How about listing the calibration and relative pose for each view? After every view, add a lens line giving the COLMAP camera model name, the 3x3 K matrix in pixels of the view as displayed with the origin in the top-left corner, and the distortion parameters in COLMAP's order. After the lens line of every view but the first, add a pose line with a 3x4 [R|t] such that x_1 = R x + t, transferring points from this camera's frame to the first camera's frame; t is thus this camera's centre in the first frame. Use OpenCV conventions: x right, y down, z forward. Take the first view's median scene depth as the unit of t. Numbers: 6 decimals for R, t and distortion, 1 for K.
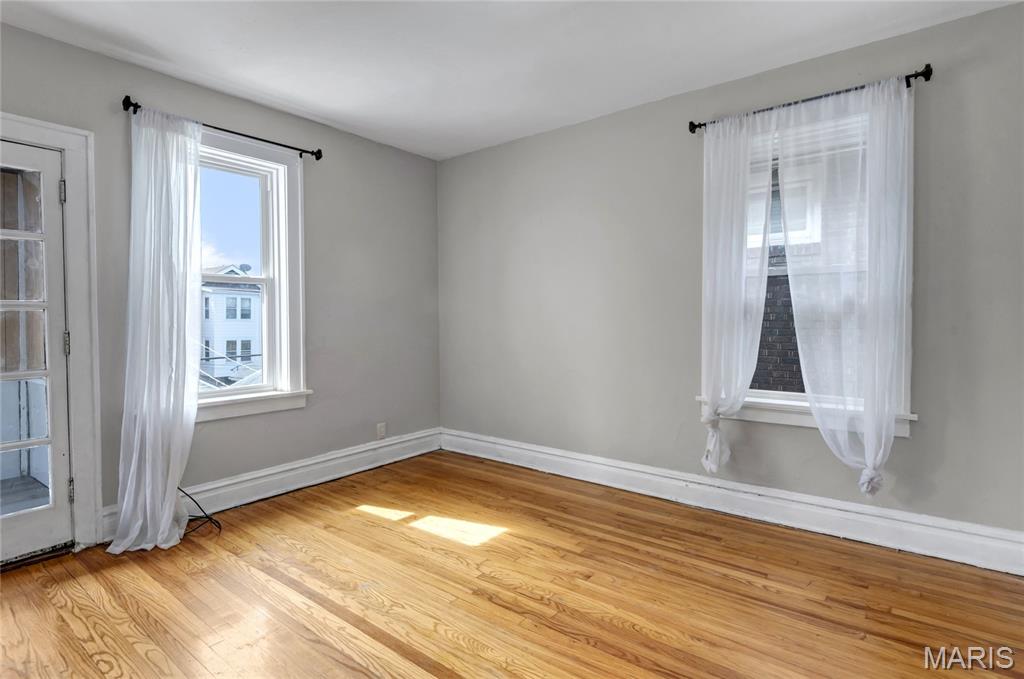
lens RADIAL K [[518.4, 0, 512.0], [0, 518.4, 339.5], [0, 0, 1]] dist [-0.000412, -0.001579]
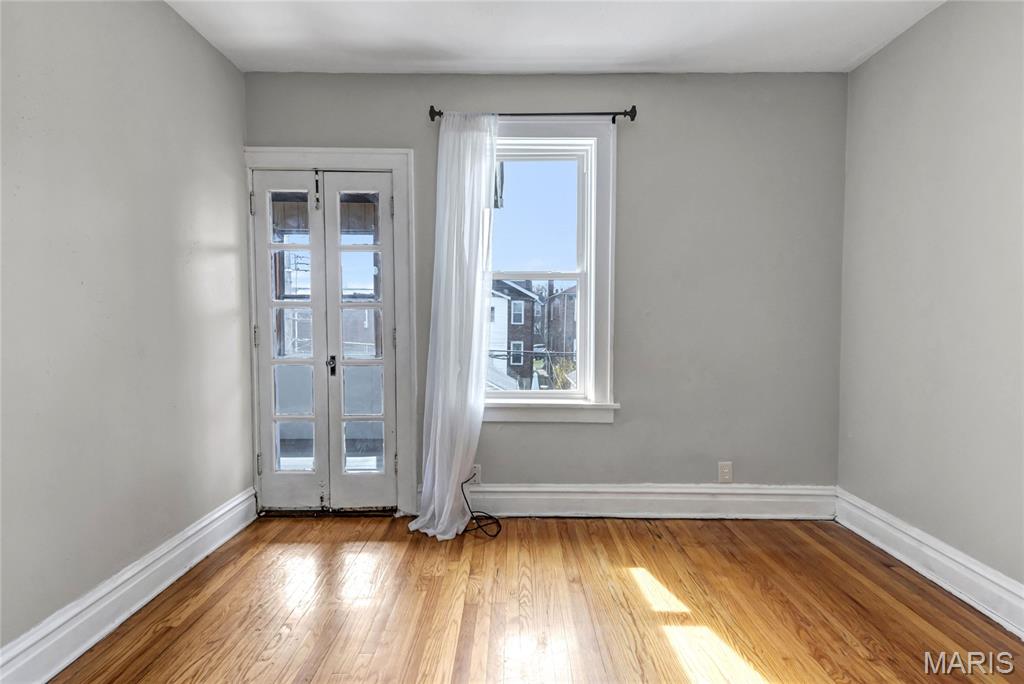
lens RADIAL K [[524.8, 0, 512.0], [0, 524.8, 342.0], [0, 0, 1]] dist [0.059366, -0.046990]
pose [[0.608960, 0.045391, -0.791901, 0.205140], [-0.039084, 0.998866, 0.027199, -0.020946], [0.792237, 0.014388, 0.610044, 0.408156]]
